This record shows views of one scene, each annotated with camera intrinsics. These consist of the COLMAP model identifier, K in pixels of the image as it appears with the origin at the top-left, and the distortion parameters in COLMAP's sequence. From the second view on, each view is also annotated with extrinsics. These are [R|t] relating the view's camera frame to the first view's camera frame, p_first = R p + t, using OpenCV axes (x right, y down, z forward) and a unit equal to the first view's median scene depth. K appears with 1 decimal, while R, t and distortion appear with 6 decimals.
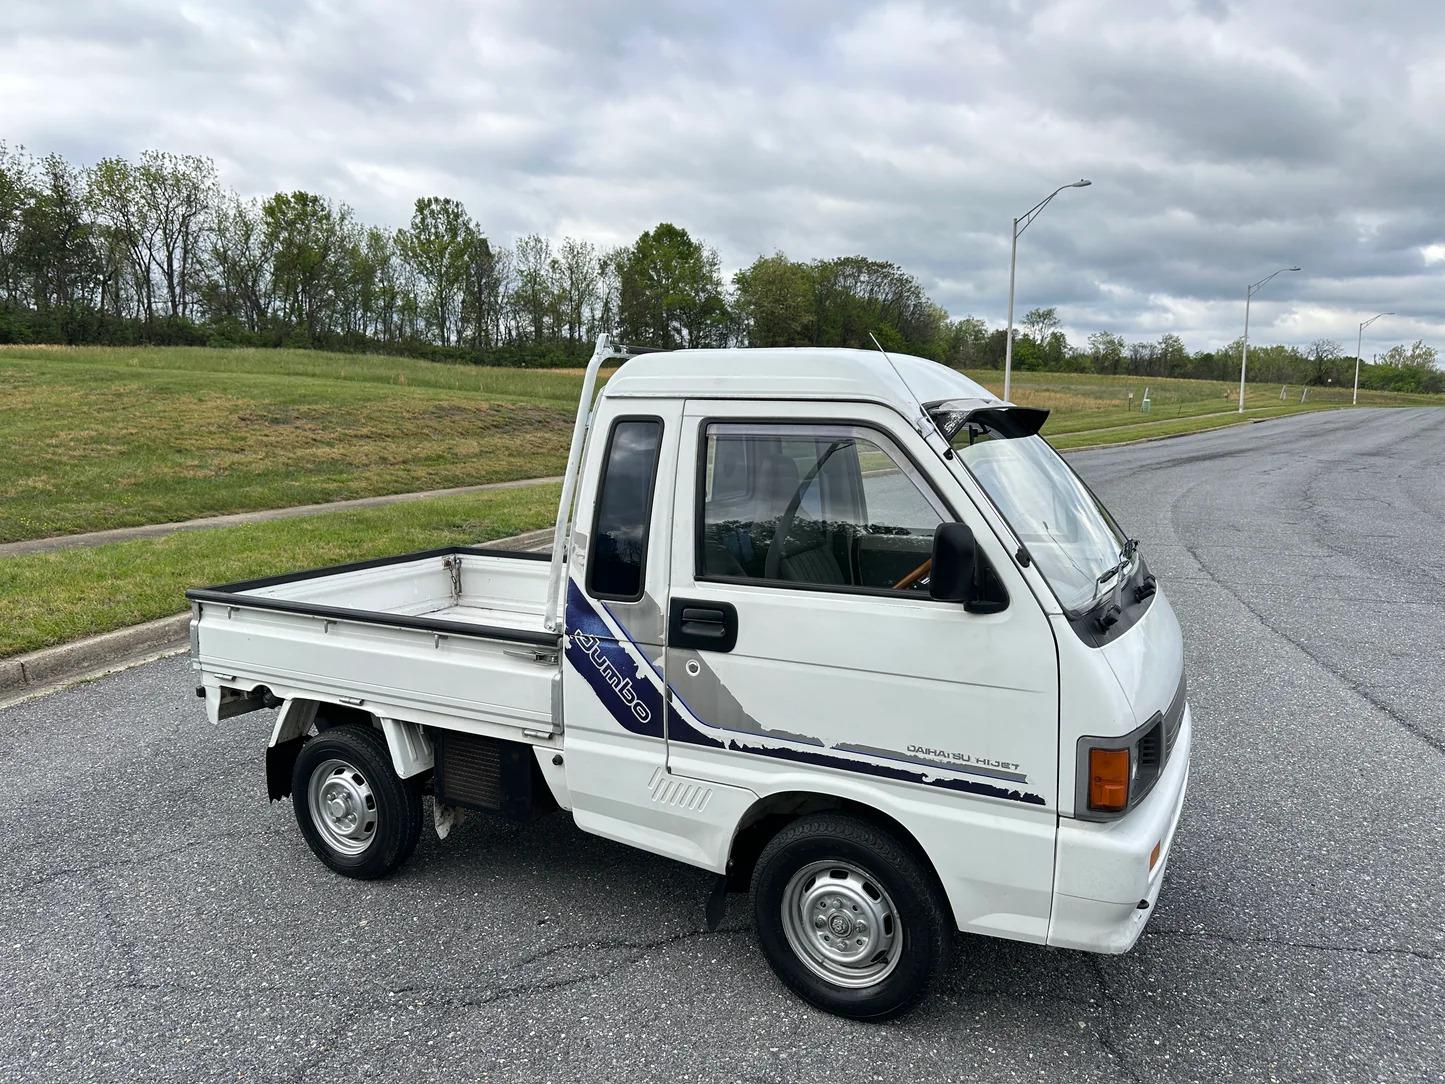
lens RADIAL K [[1015.7, 0, 719.0], [0, 1015.7, 547.2], [0, 0, 1]] dist [0.101258, -0.155602]
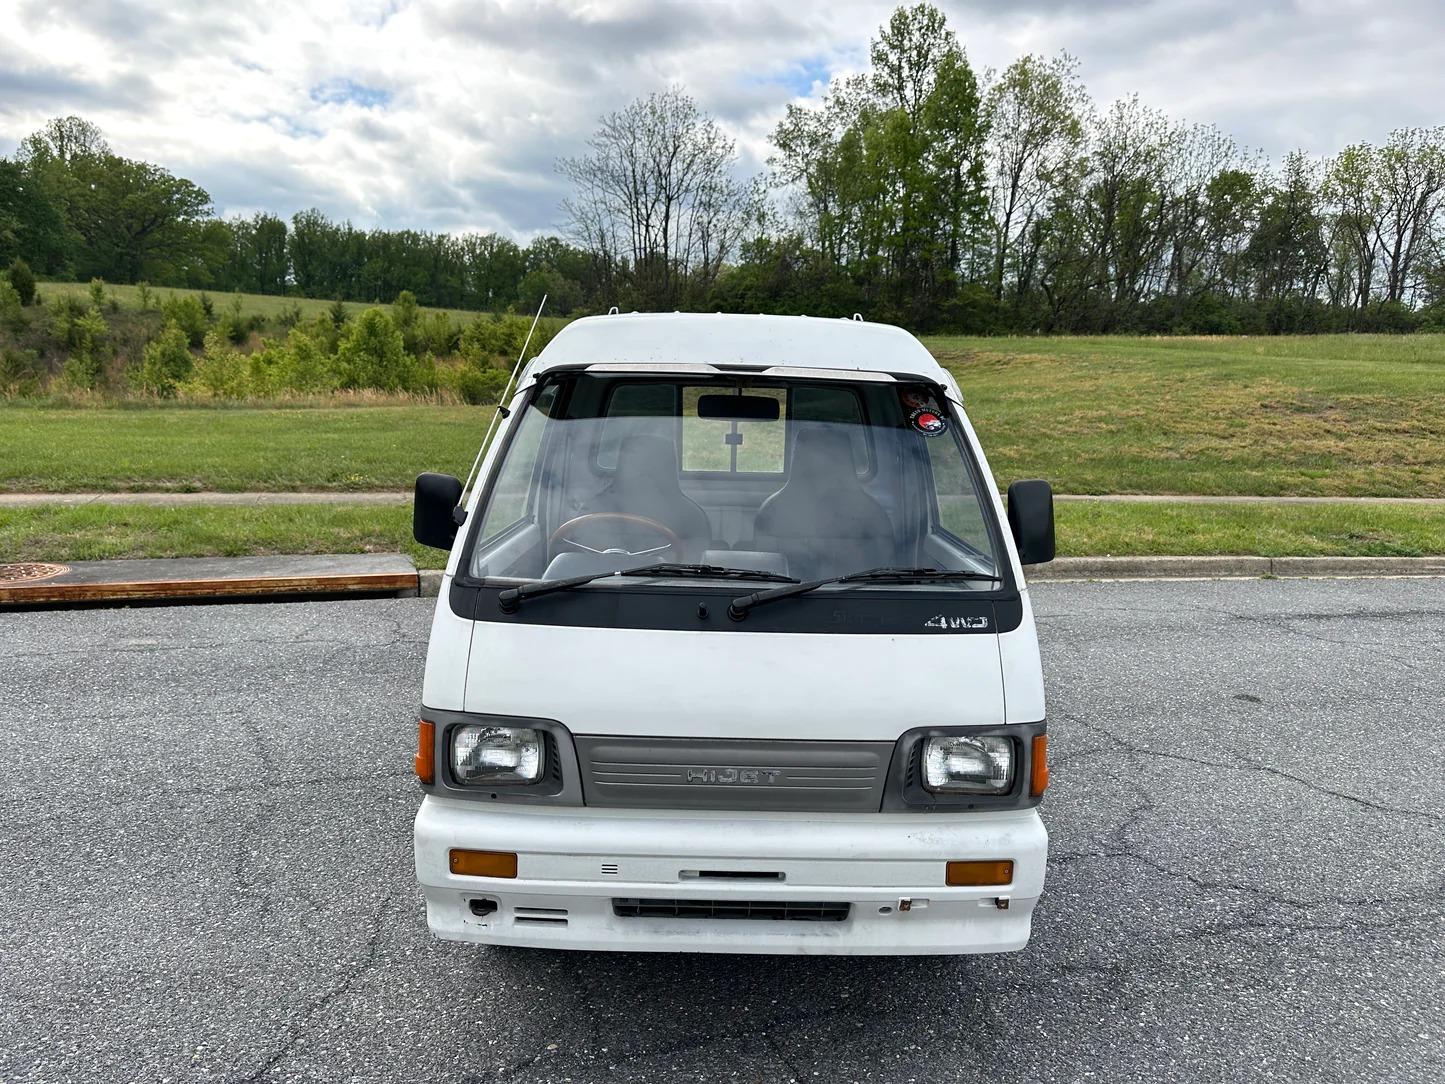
lens RADIAL K [[1044.5, 0, 736.1], [0, 1044.5, 539.5], [0, 0, 1]] dist [-0.007064, 0.002041]
pose [[0.488453, 0.139148, -0.861424, 0.882230], [-0.138858, 0.987019, 0.080699, -0.058767], [0.861471, 0.080198, 0.501434, 0.482547]]
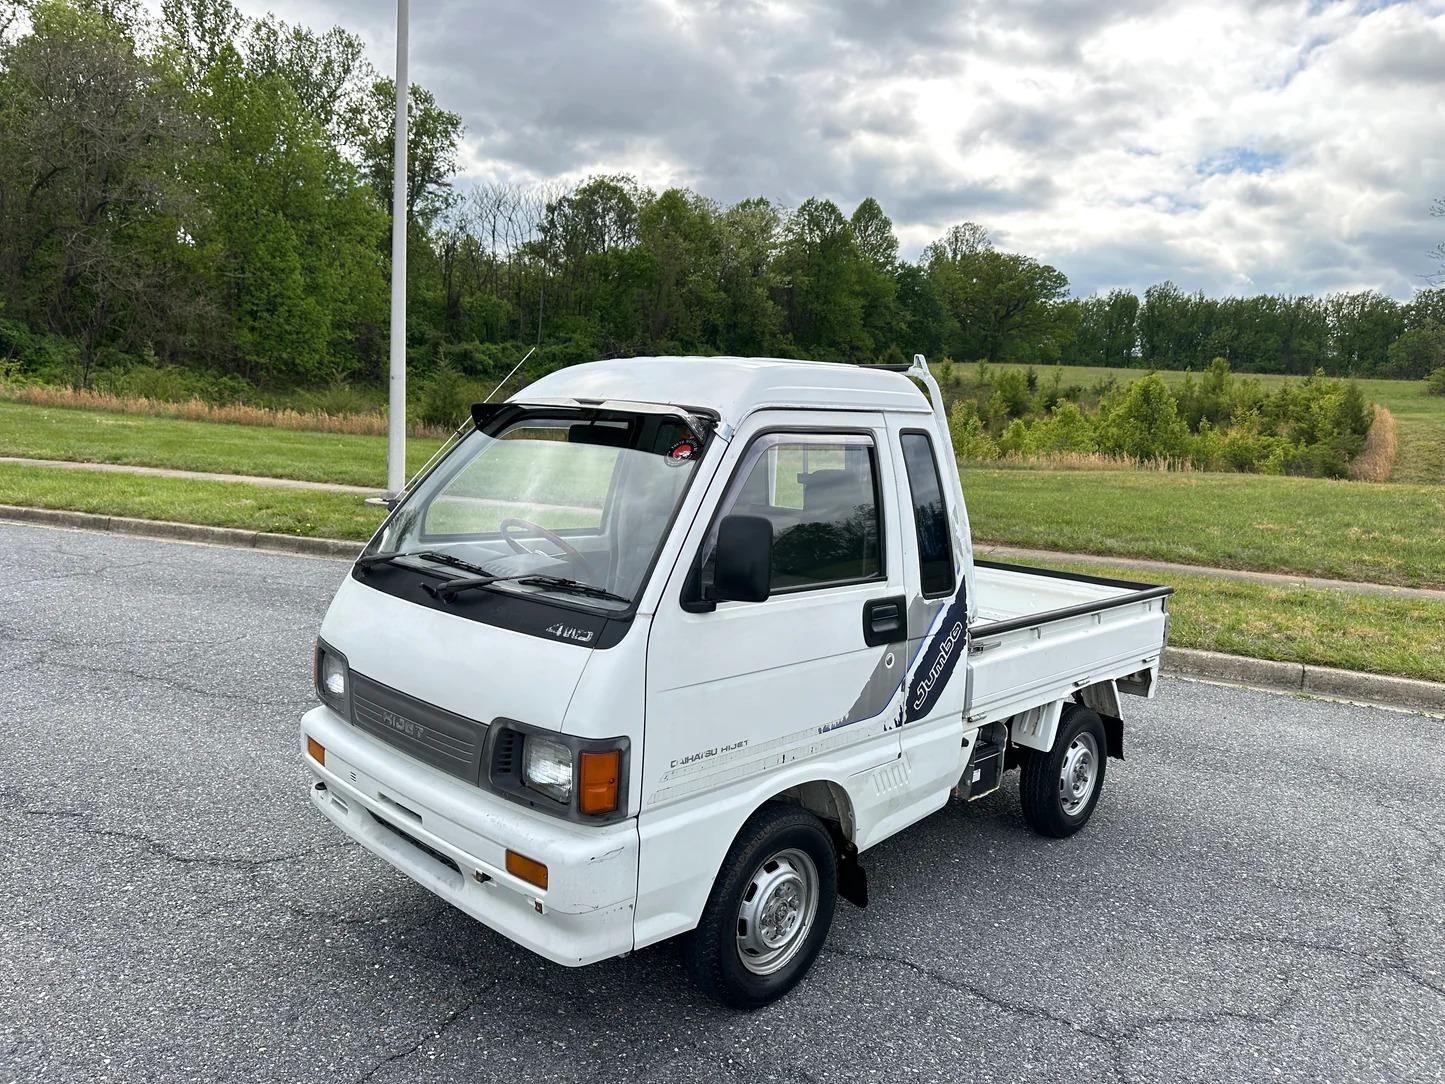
lens RADIAL K [[1019.7, 0, 722.5], [0, 1019.7, 542.0], [0, 0, 1]] dist [0.058214, -0.080447]
pose [[-0.253073, 0.098221, -0.962448, 1.015323], [-0.168752, 0.975100, 0.143884, -0.147226], [0.952616, 0.198828, -0.230197, 1.172557]]
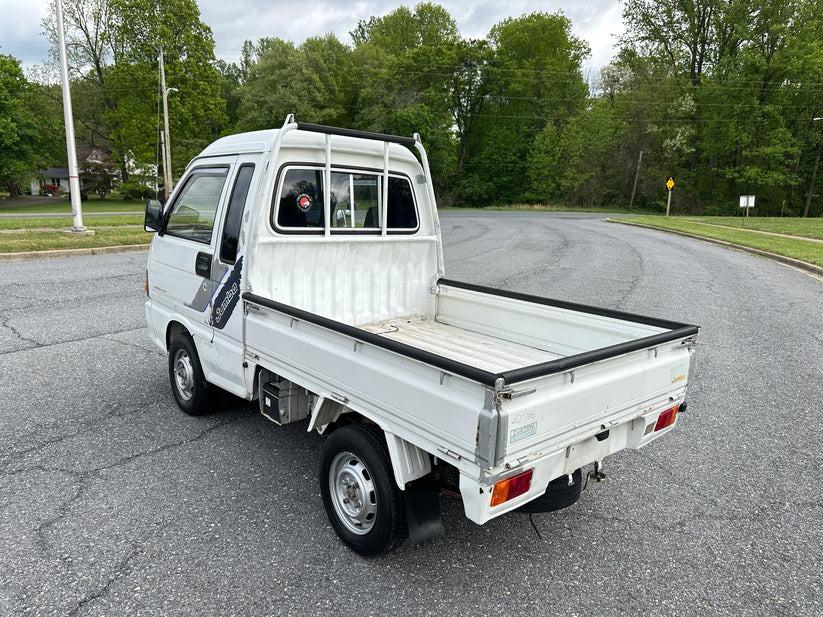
lens RADIAL K [[577.7, 0, 422.3], [0, 577.7, 306.8], [0, 0, 1]] dist [0.065542, -0.096073]
pose [[-0.942654, -0.105285, 0.316730, -0.453741], [-0.003790, 0.952261, 0.305261, -0.206498], [-0.333749, 0.286555, -0.898052, 1.857146]]
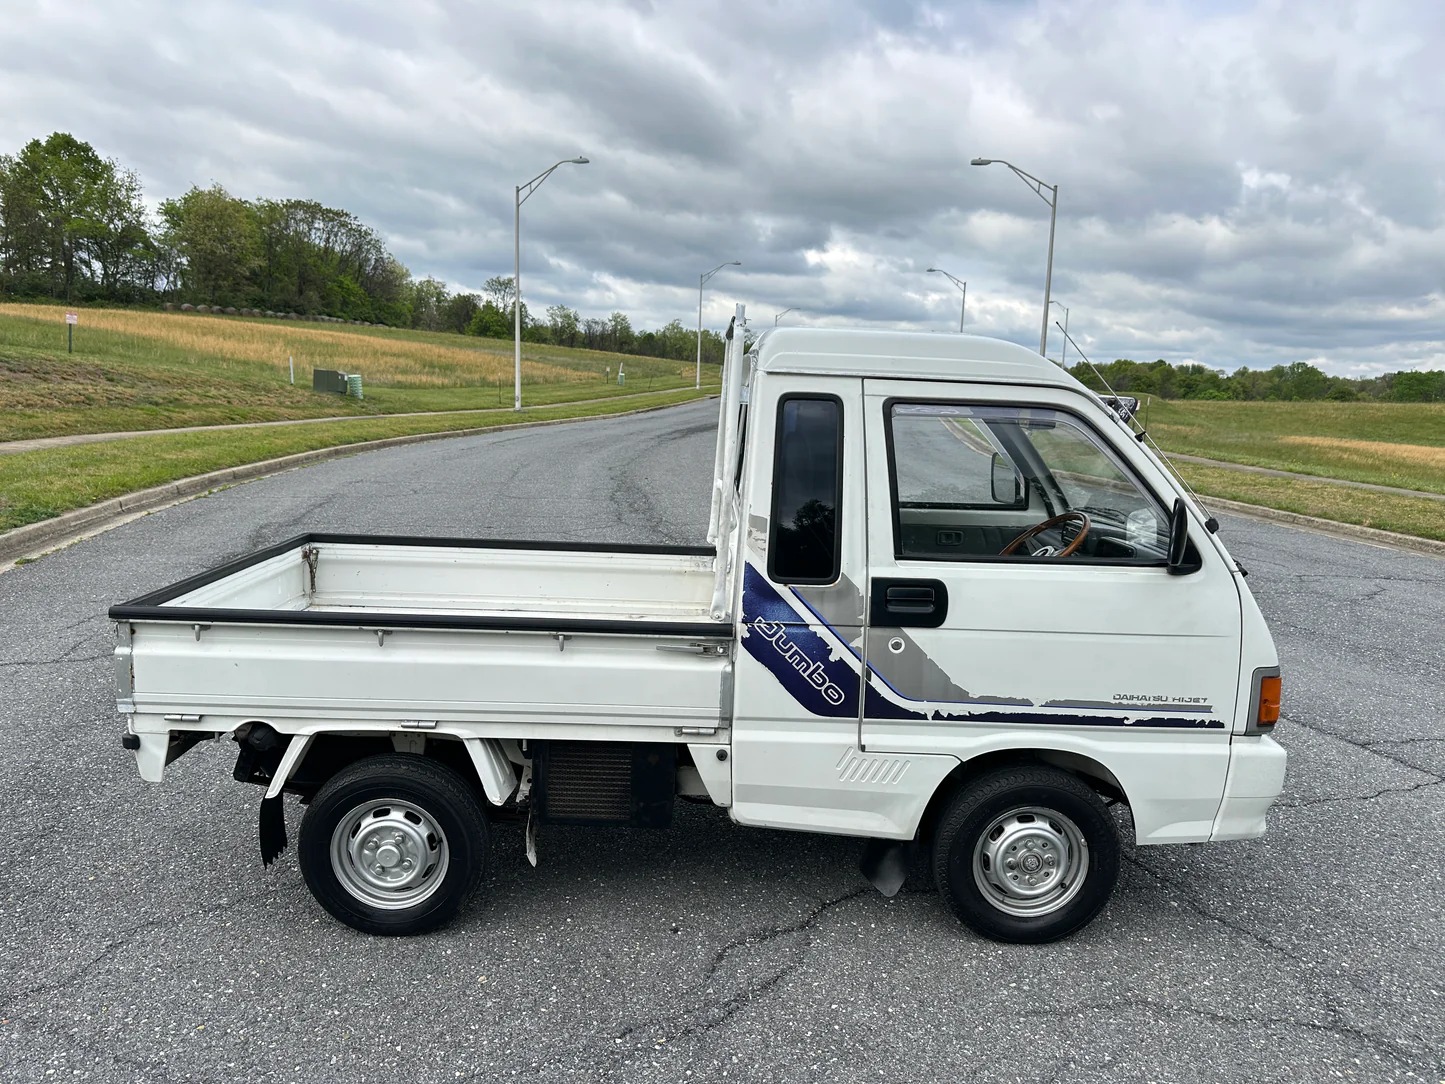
lens RADIAL K [[1019.9, 0, 722.1], [0, 1019.9, 552.1], [0, 0, 1]] dist [0.071681, -0.103418]
pose [[0.871448, -0.046955, 0.488235, -0.530589], [0.028109, 0.998552, 0.045861, -0.020730], [-0.489682, -0.026242, 0.871506, 0.154785]]
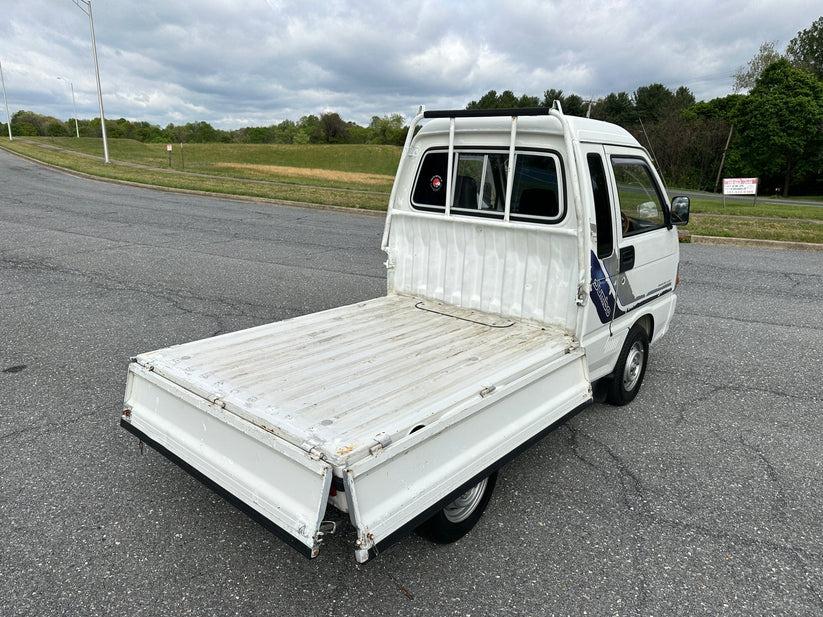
lens RADIAL K [[580.9, 0, 411.2], [0, 580.9, 314.2], [0, 0, 1]] dist [0.071681, -0.103418]
pose [[0.212516, -0.256606, 0.942863, -0.986990], [0.103888, 0.965368, 0.239315, -0.113500], [-0.971619, 0.047094, 0.231814, 0.903022]]
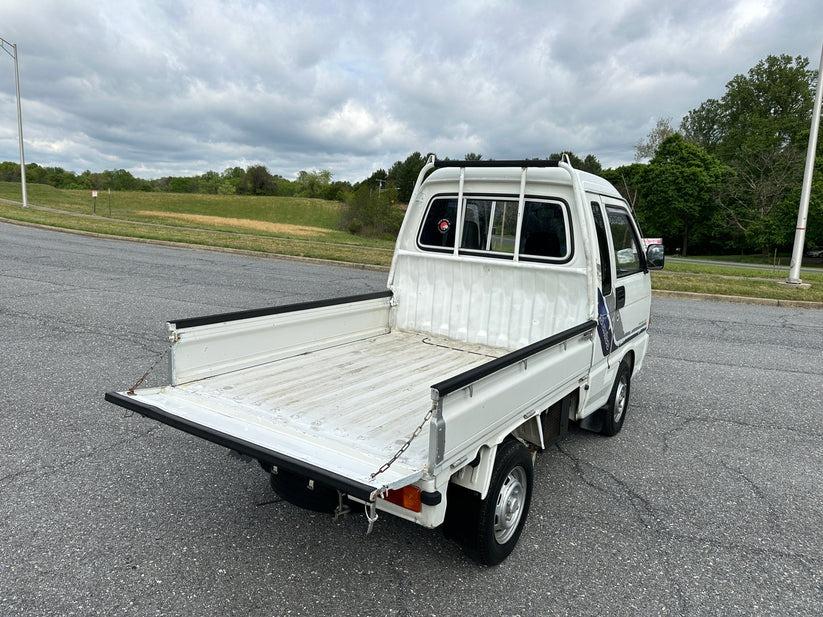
lens RADIAL K [[580.8, 0, 411.5], [0, 580.8, 308.5], [0, 0, 1]] dist [0.058214, -0.080447]
pose [[0.087725, -0.161165, 0.983021, -1.053746], [0.077964, 0.984909, 0.154517, -0.107574], [-0.993089, 0.063085, 0.098967, 1.044097]]
